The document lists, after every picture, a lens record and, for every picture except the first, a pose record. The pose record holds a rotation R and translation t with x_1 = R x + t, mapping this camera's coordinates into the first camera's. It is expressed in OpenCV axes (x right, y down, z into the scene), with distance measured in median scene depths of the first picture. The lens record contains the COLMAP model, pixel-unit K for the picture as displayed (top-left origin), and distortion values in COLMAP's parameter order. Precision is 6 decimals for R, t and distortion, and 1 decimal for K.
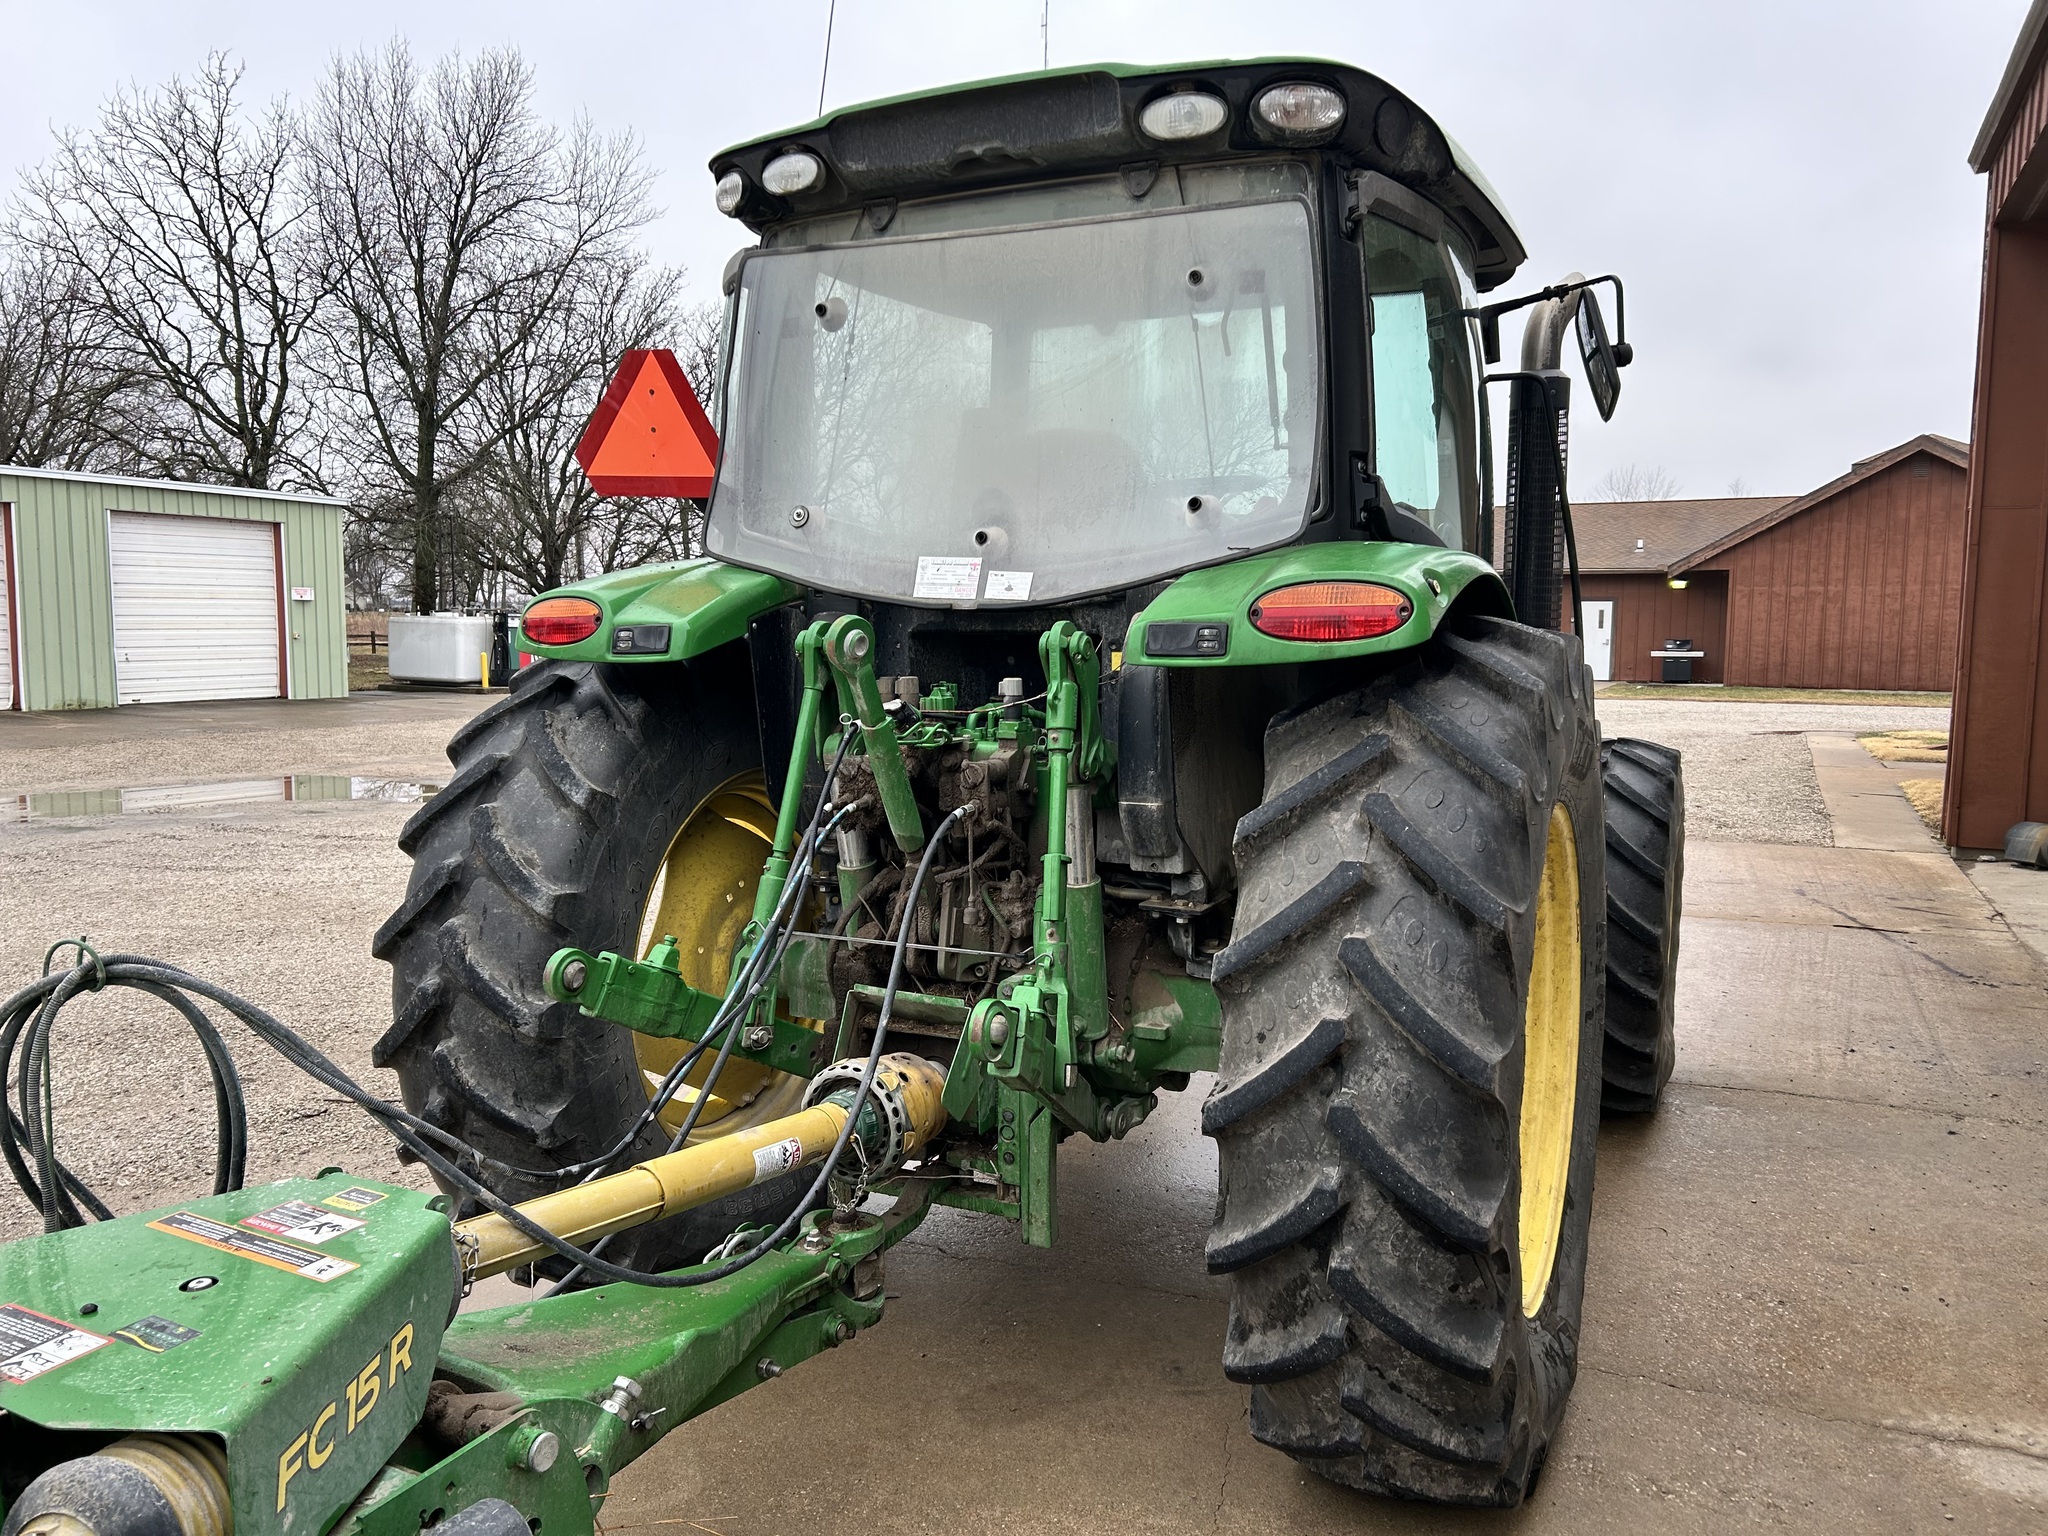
lens RADIAL K [[1539.3, 0, 1040.0], [0, 1539.3, 769.0], [0, 0, 1]] dist [0.052256, -0.054459]
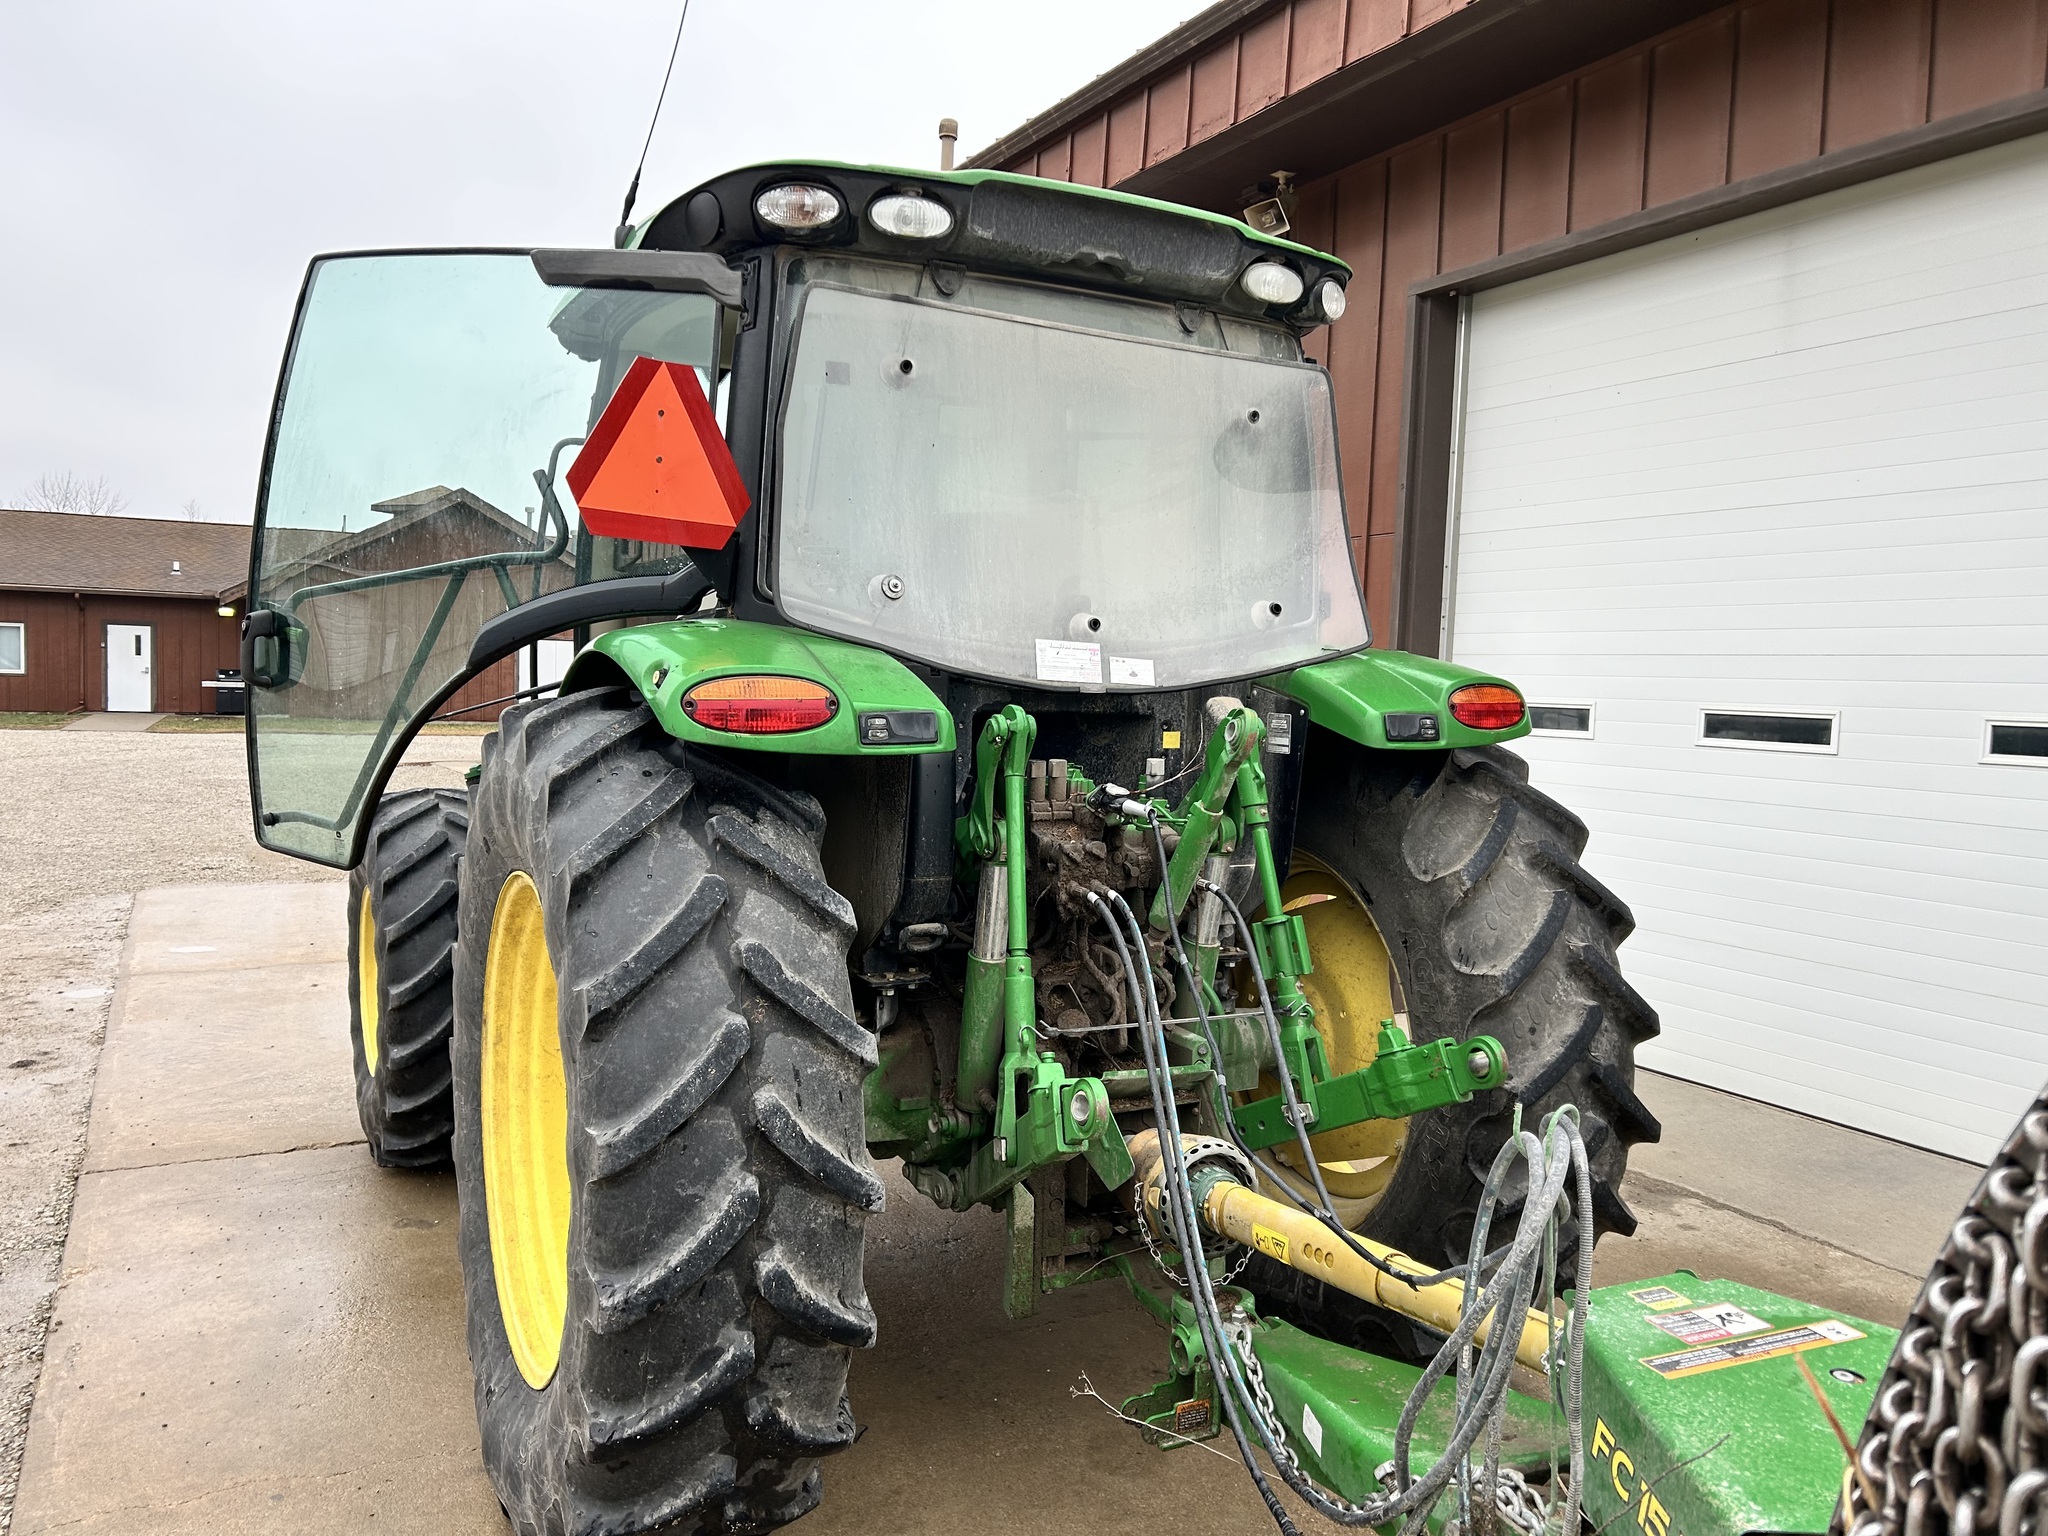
lens RADIAL K [[1539.3, 0, 1041.1], [0, 1539.3, 766.7], [0, 0, 1]] dist [0.052256, -0.054459]
pose [[0.588800, -0.034752, 0.807532, -0.884662], [0.049862, 0.998734, 0.006625, -0.061852], [-0.806740, 0.036364, 0.589787, 0.414909]]
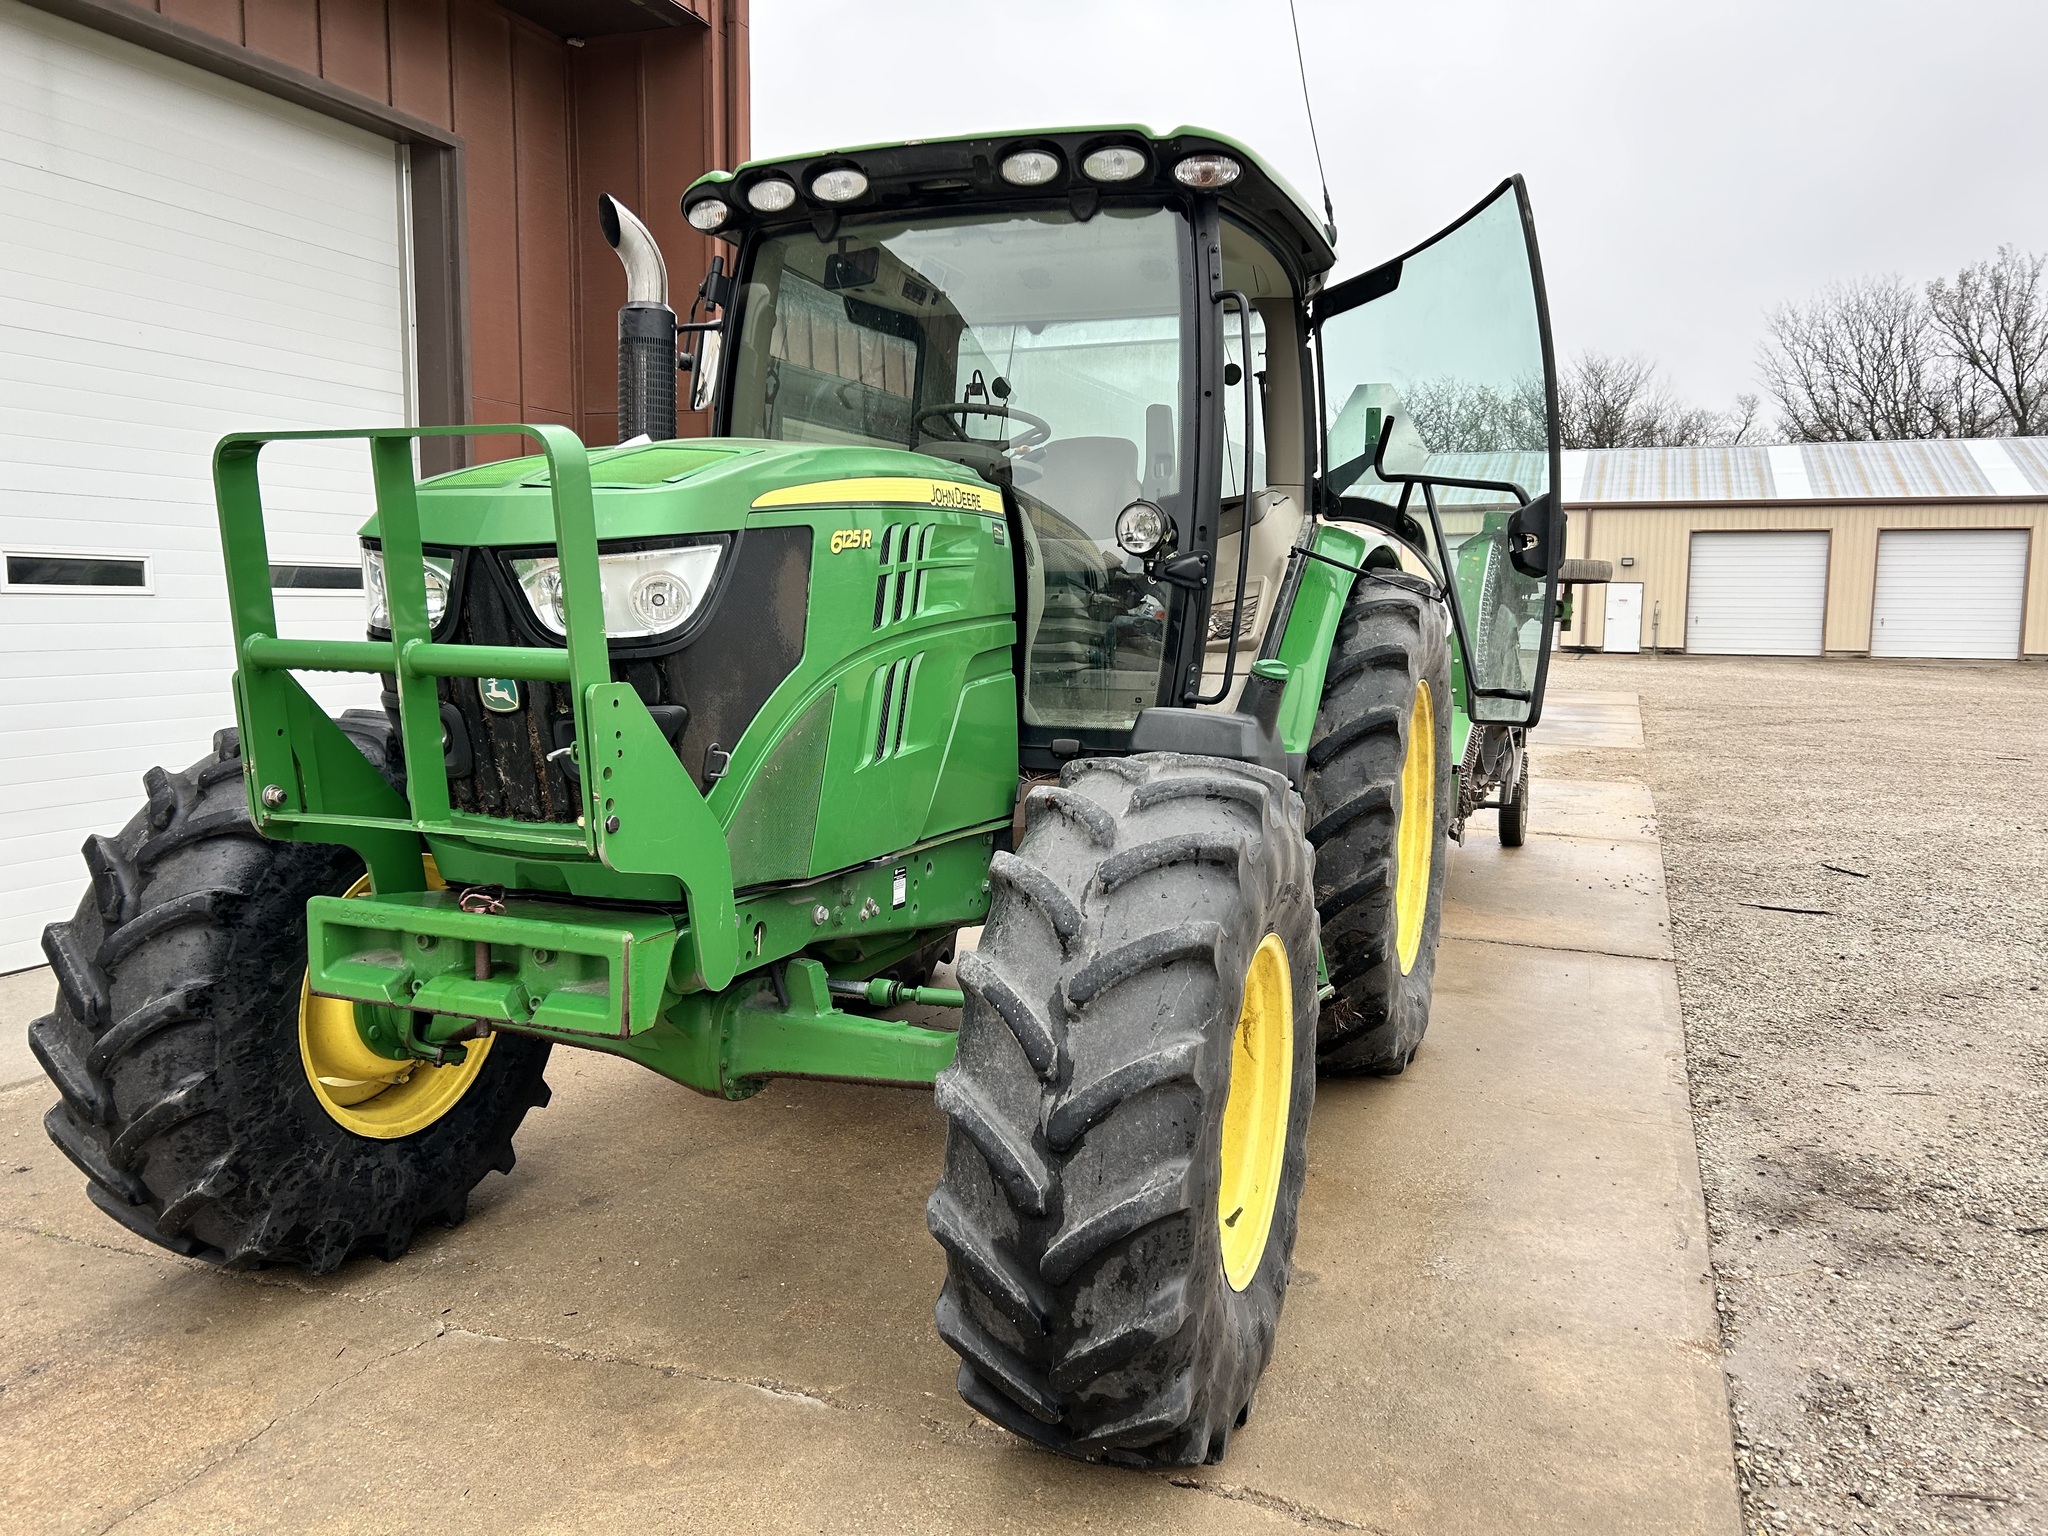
lens RADIAL K [[1539.3, 0, 1027.0], [0, 1539.3, 759.9], [0, 0, 1]] dist [0.052256, -0.054459]
pose [[-0.997425, -0.011363, -0.070815, 0.193307], [-0.025202, 0.979933, 0.197727, -0.227306], [0.067148, 0.199002, -0.977696, 2.741426]]
